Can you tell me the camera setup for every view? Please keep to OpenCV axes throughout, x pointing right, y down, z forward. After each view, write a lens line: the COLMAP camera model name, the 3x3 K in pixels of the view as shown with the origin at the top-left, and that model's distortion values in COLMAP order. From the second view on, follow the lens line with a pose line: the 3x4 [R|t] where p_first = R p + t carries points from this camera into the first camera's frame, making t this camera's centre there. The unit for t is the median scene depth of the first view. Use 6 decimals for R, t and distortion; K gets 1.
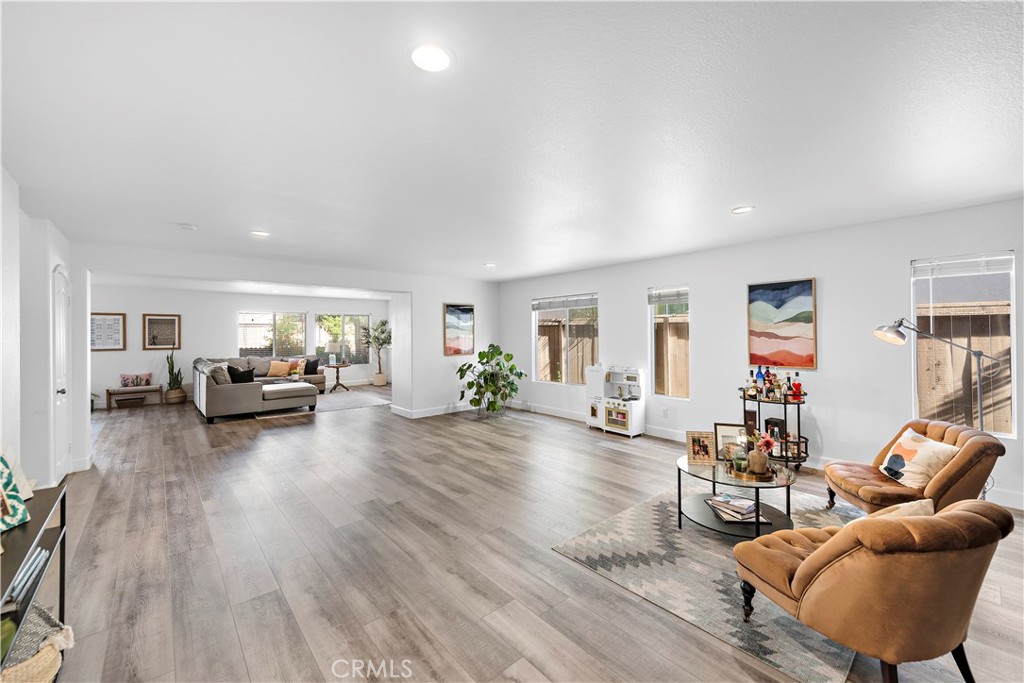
lens RADIAL K [[411.6, 0, 513.7], [0, 411.6, 337.6], [0, 0, 1]] dist [0.020051, -0.000049]
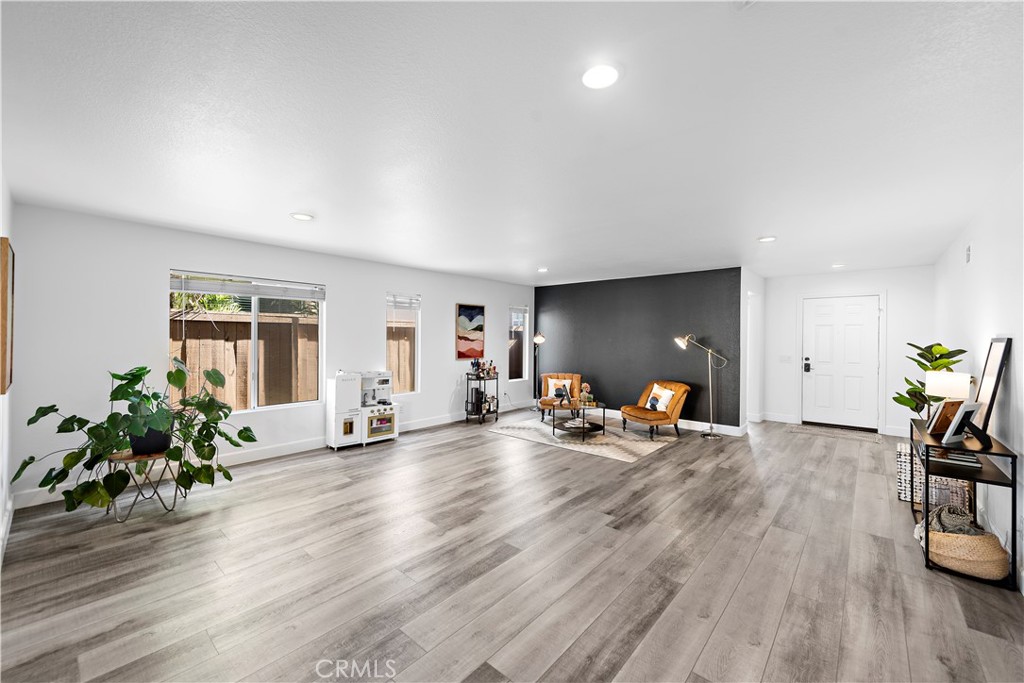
lens RADIAL K [[411.6, 0, 513.4], [0, 411.6, 340.0], [0, 0, 1]] dist [0.020051, -0.000049]
pose [[-0.154089, 0.001437, 0.988056, -0.970417], [0.001369, 0.999998, -0.001241, 0.002120], [-0.988056, 0.001162, -0.154090, 1.116276]]
